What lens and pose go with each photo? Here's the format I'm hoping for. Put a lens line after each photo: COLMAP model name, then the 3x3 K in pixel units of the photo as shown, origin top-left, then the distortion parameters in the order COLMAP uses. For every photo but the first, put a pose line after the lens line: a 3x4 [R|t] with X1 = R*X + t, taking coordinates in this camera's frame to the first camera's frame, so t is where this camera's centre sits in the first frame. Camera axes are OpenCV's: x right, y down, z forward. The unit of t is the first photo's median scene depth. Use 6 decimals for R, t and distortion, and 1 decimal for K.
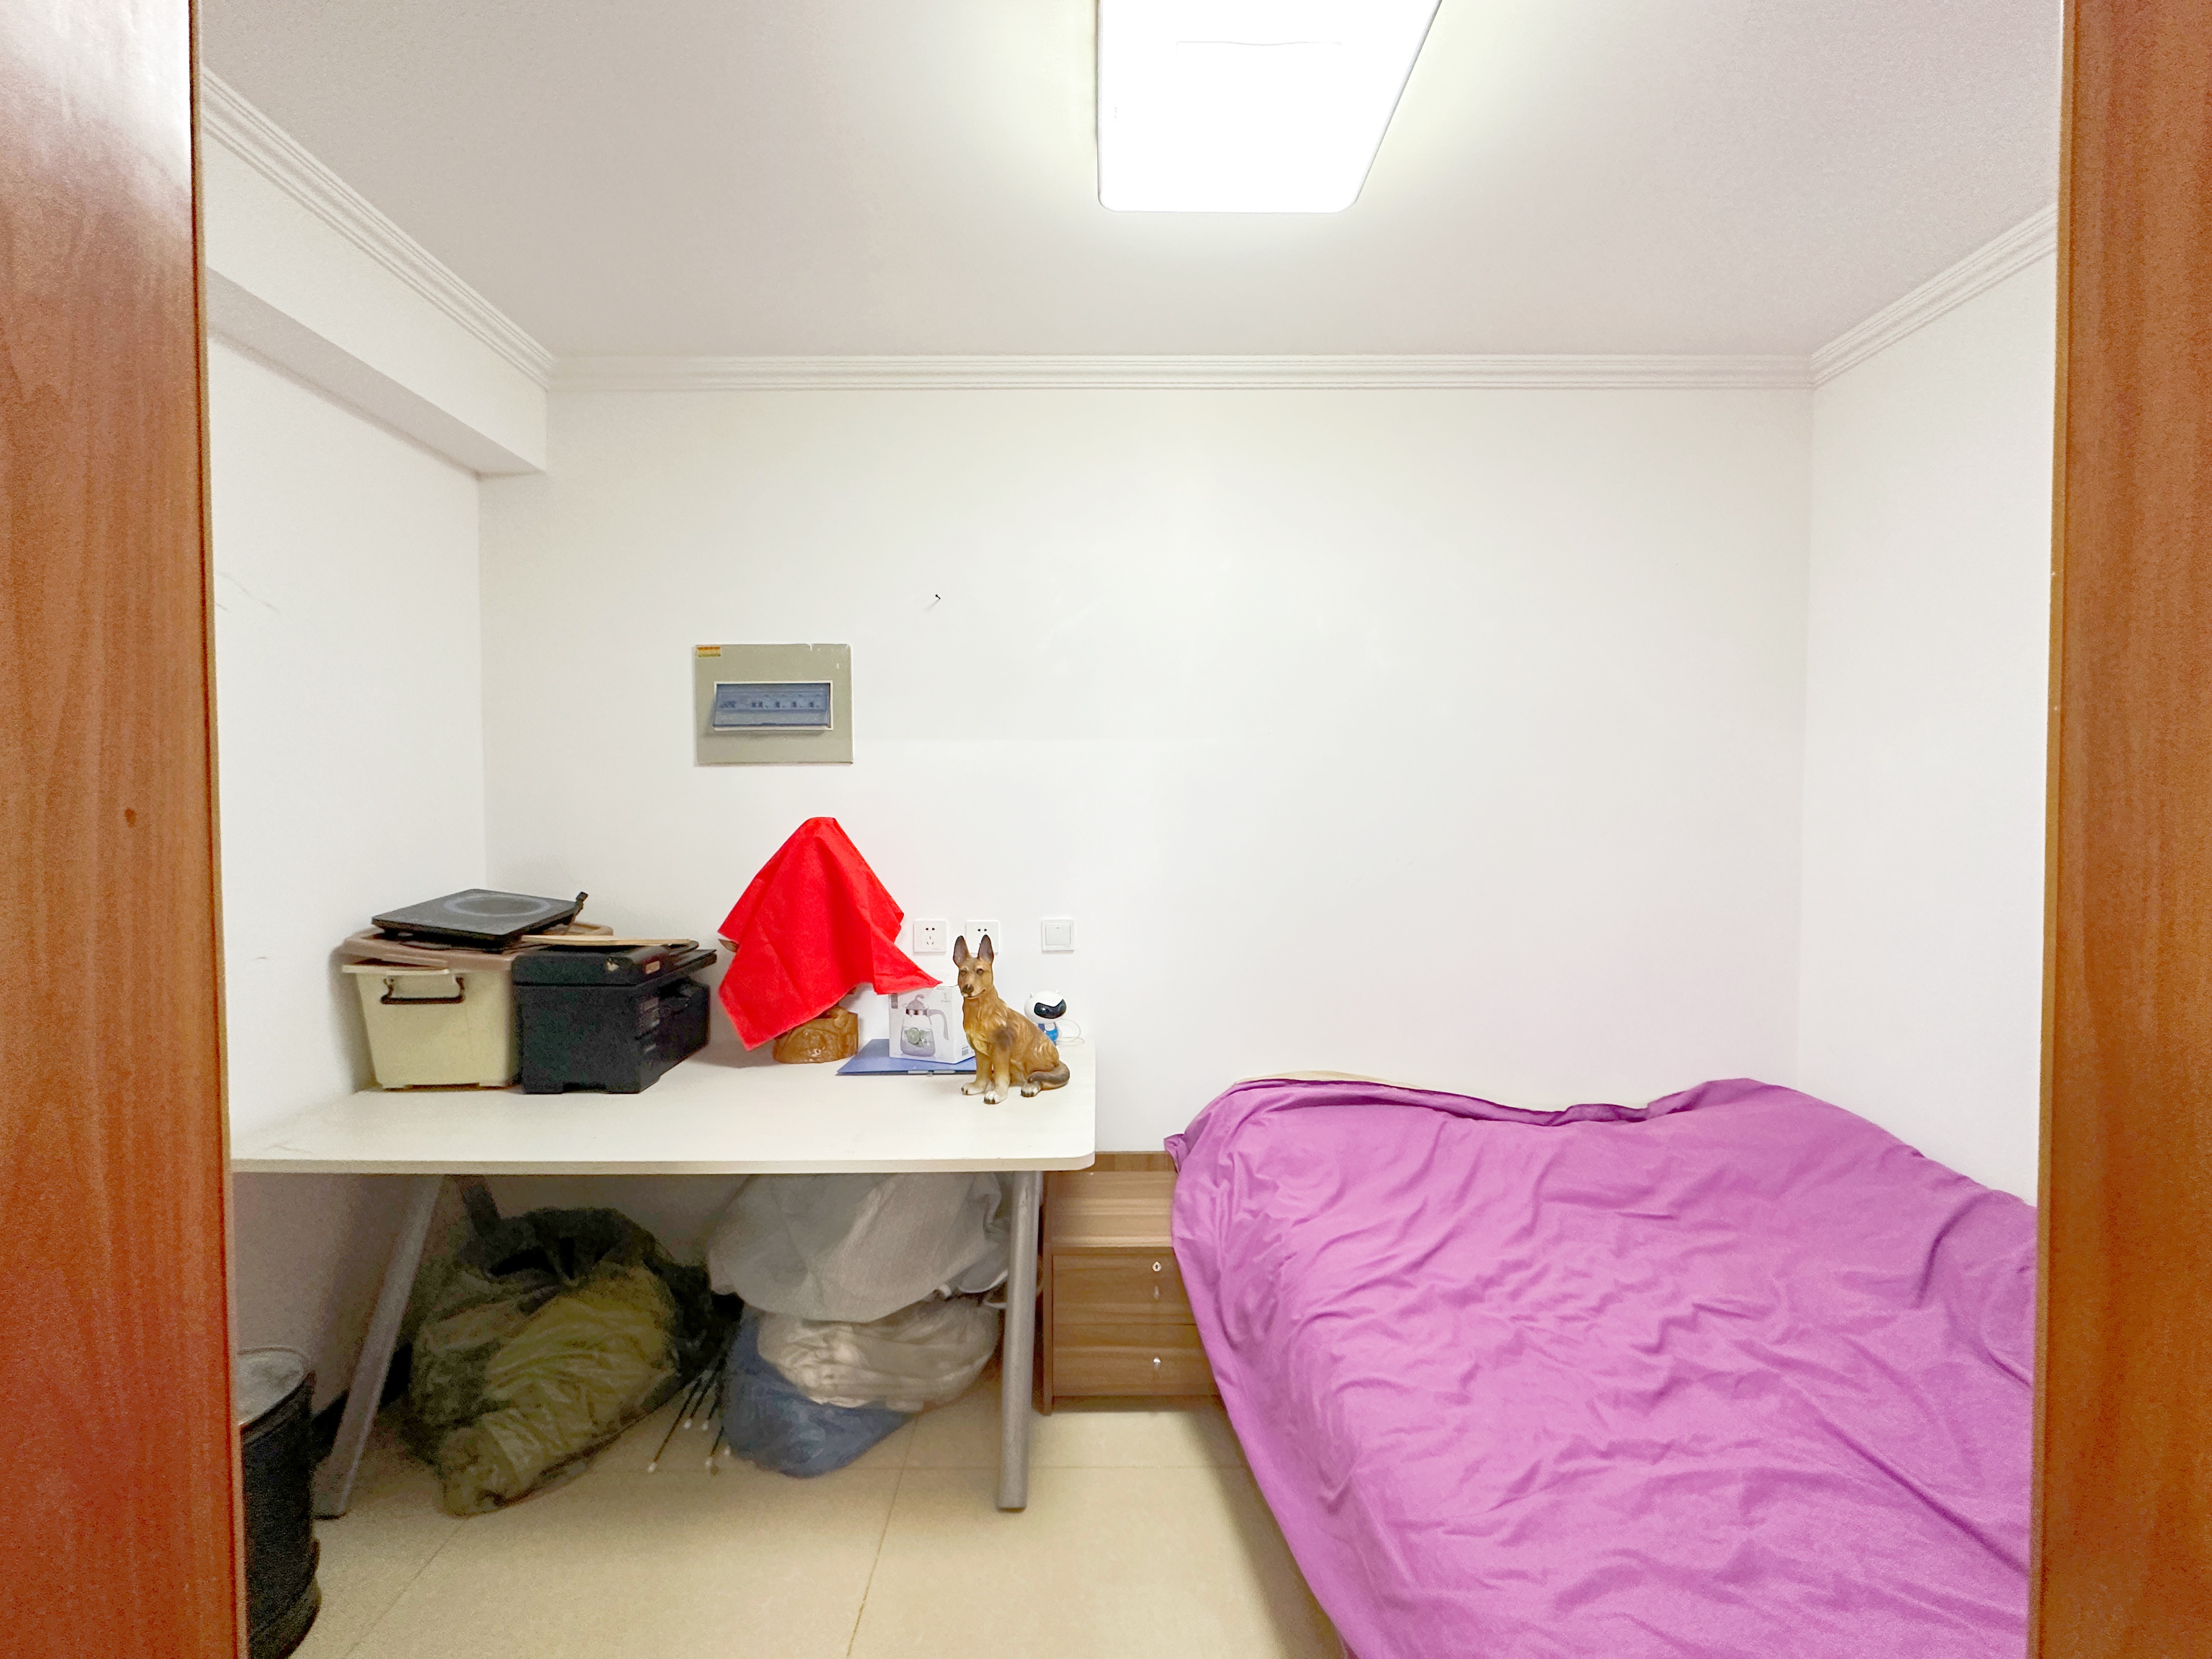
lens RADIAL K [[883.3, 0, 1106.0], [0, 883.3, 829.5], [0, 0, 1]] dist [0.000429, 0.000076]
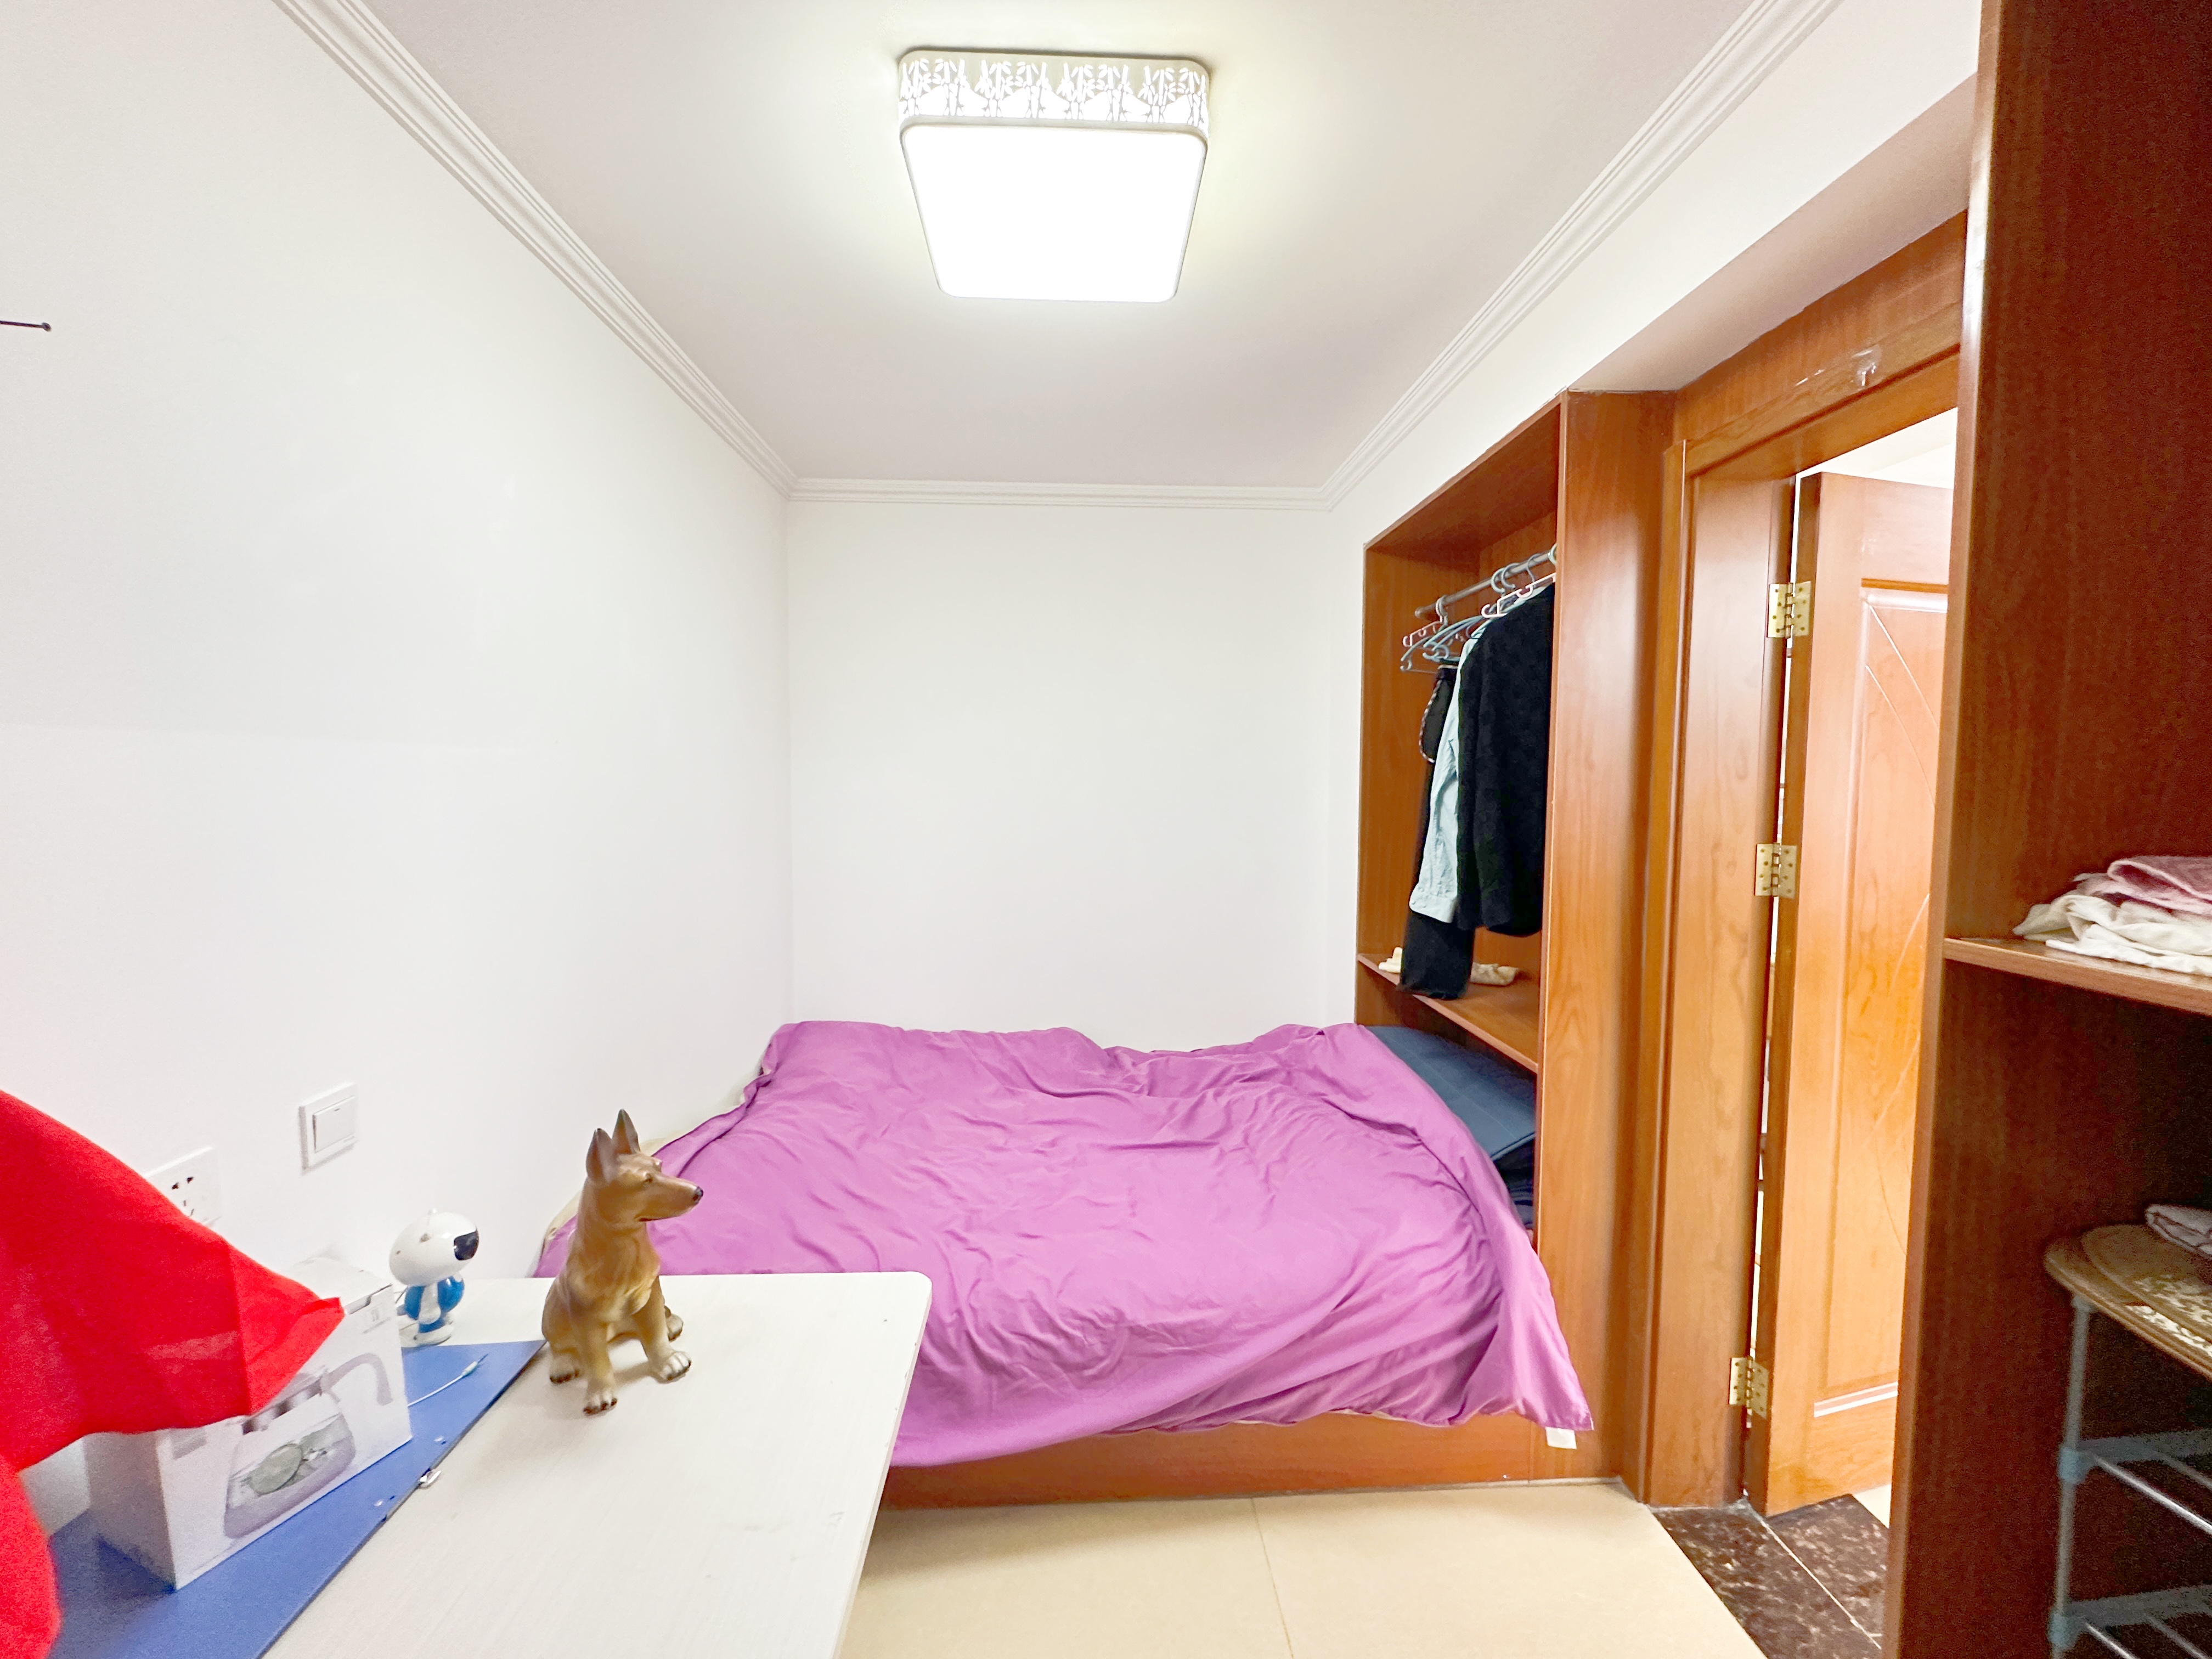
lens RADIAL K [[883.3, 0, 1106.0], [0, 883.3, 829.5], [0, 0, 1]] dist [0.000429, 0.000076]
pose [[-0.039389, -0.060627, 0.997383, -0.631339], [0.023010, 0.997838, 0.061563, -0.081911], [-0.998959, 0.025375, -0.037909, 0.625402]]
